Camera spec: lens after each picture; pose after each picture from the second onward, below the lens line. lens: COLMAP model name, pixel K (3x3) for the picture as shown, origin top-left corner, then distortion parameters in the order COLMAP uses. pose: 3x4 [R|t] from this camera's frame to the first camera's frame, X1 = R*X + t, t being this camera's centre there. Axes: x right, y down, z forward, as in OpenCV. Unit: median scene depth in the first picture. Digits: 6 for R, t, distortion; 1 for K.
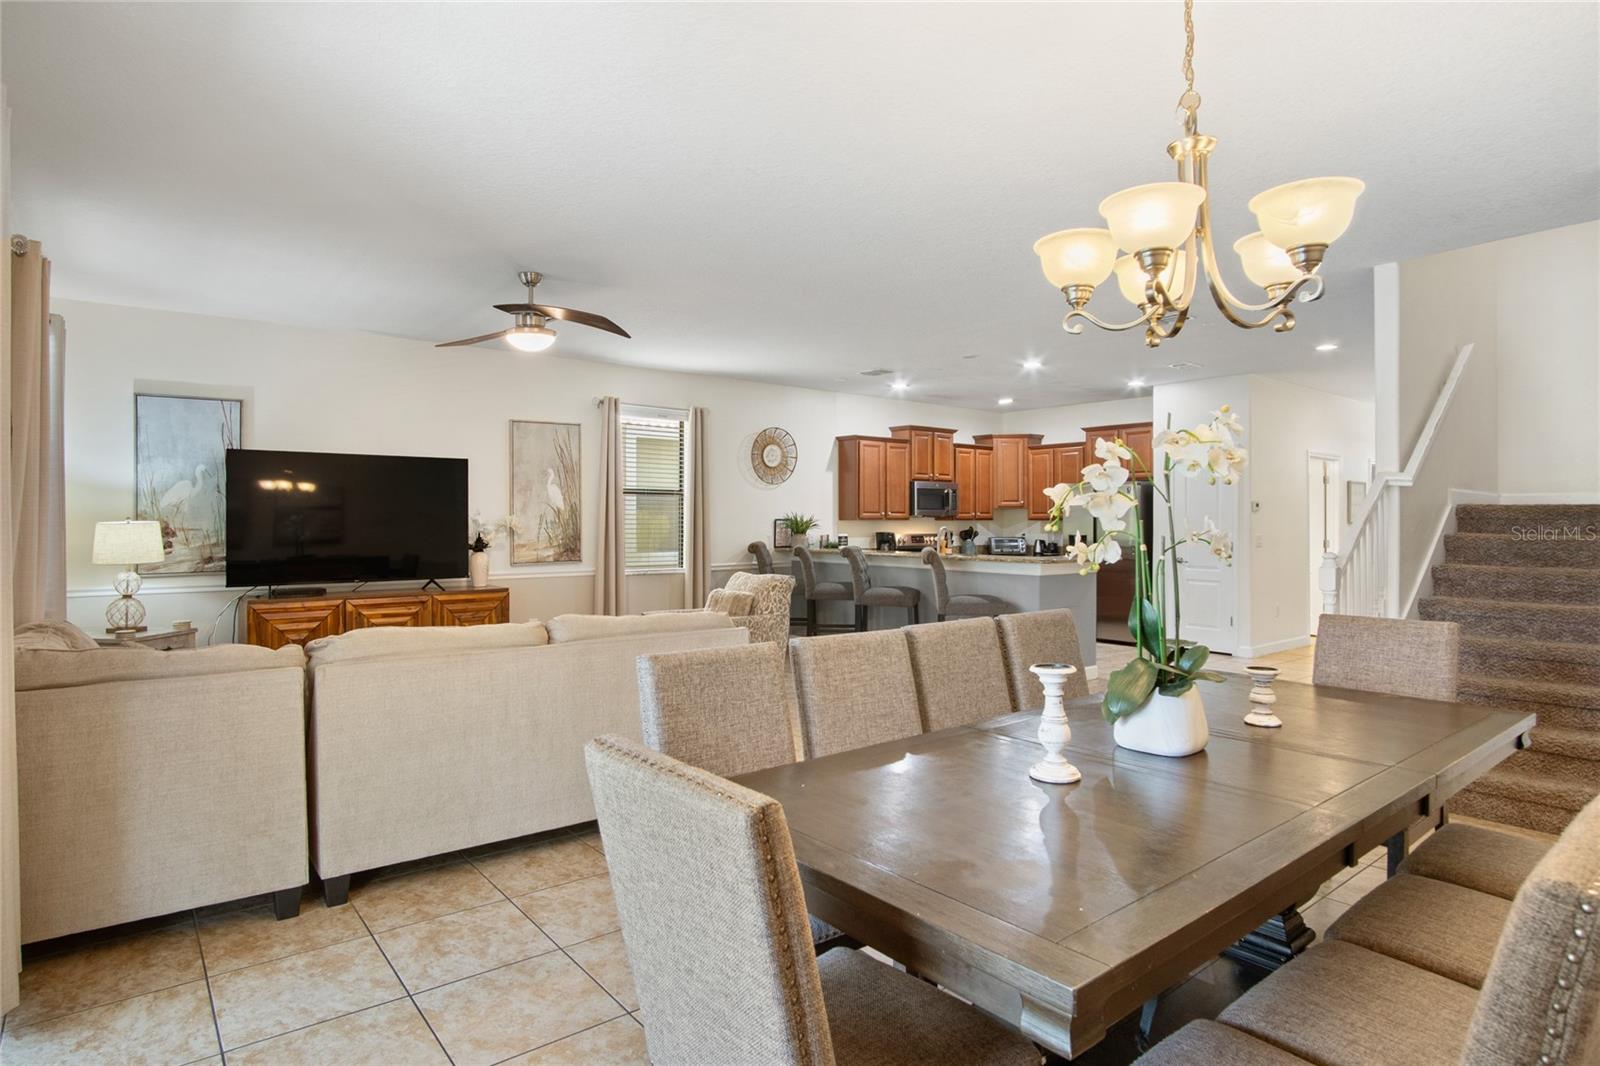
lens RADIAL K [[862.8, 0, 798.4], [0, 862.8, 526.1], [0, 0, 1]] dist [-0.025182, -0.000177]
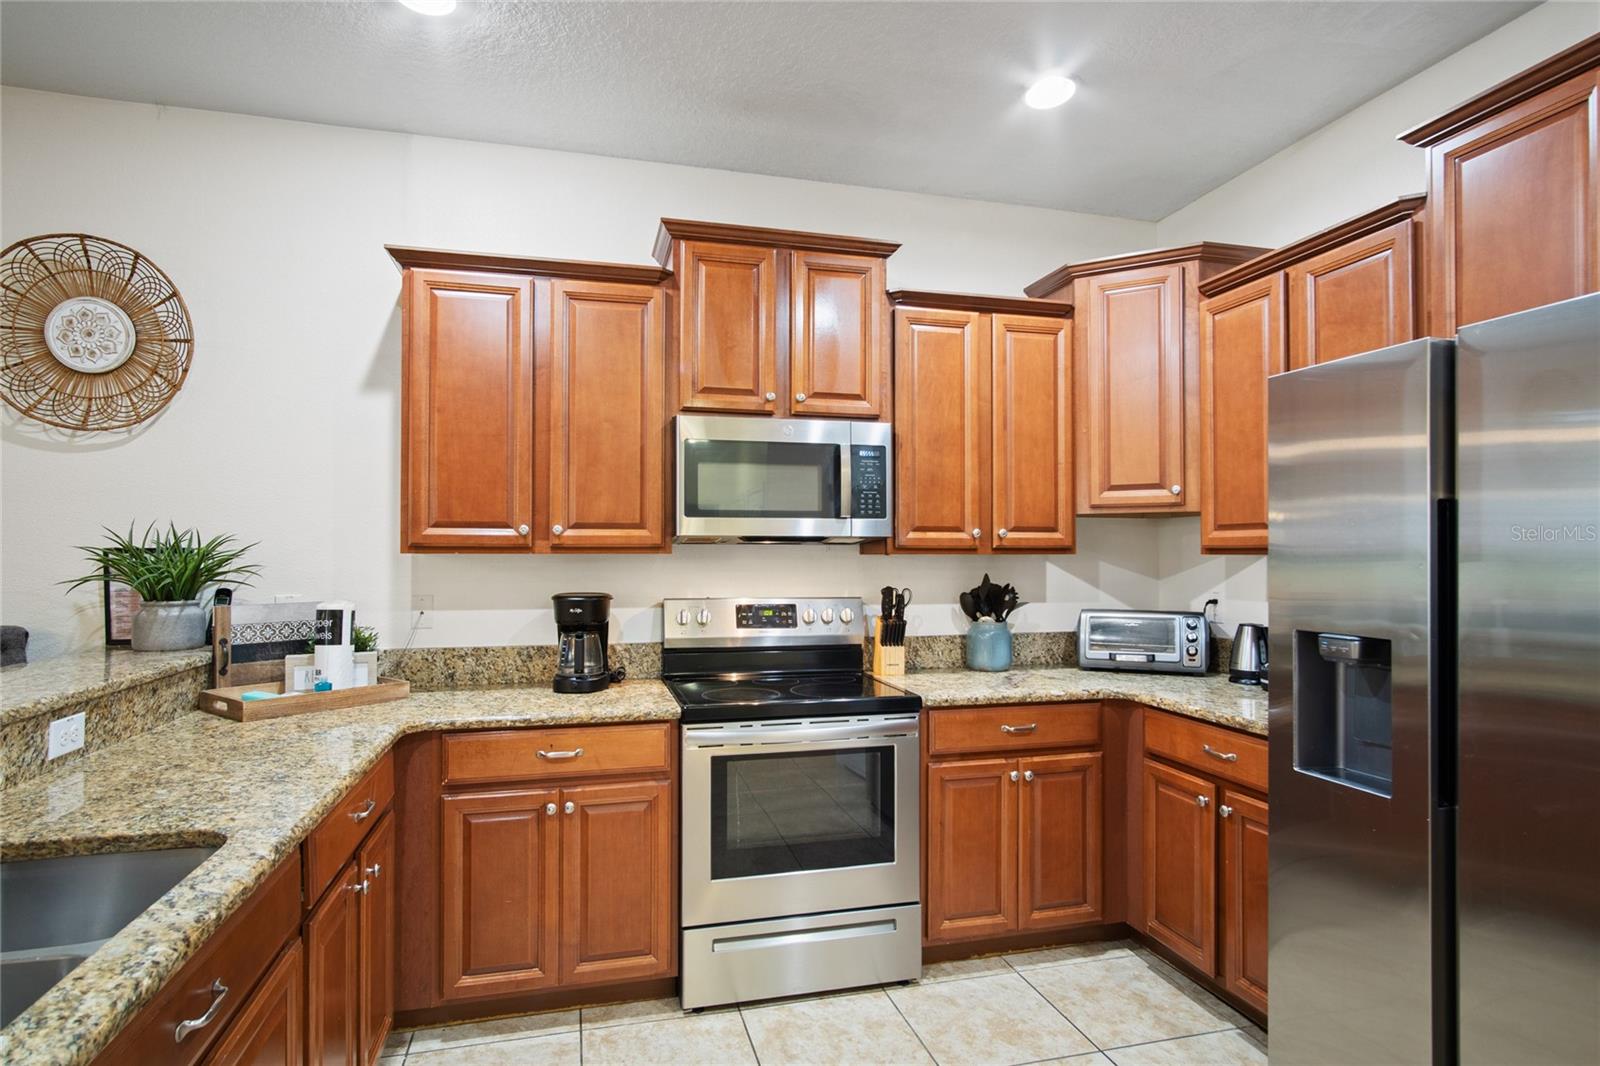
lens RADIAL K [[862.8, 0, 806.3], [0, 862.8, 542.9], [0, 0, 1]] dist [-0.025182, -0.000177]
pose [[0.916924, -0.000528, -0.399063, 0.260150], [-0.004371, 0.999926, -0.011366, -0.006756], [0.399039, 0.012166, 0.916853, 0.693898]]
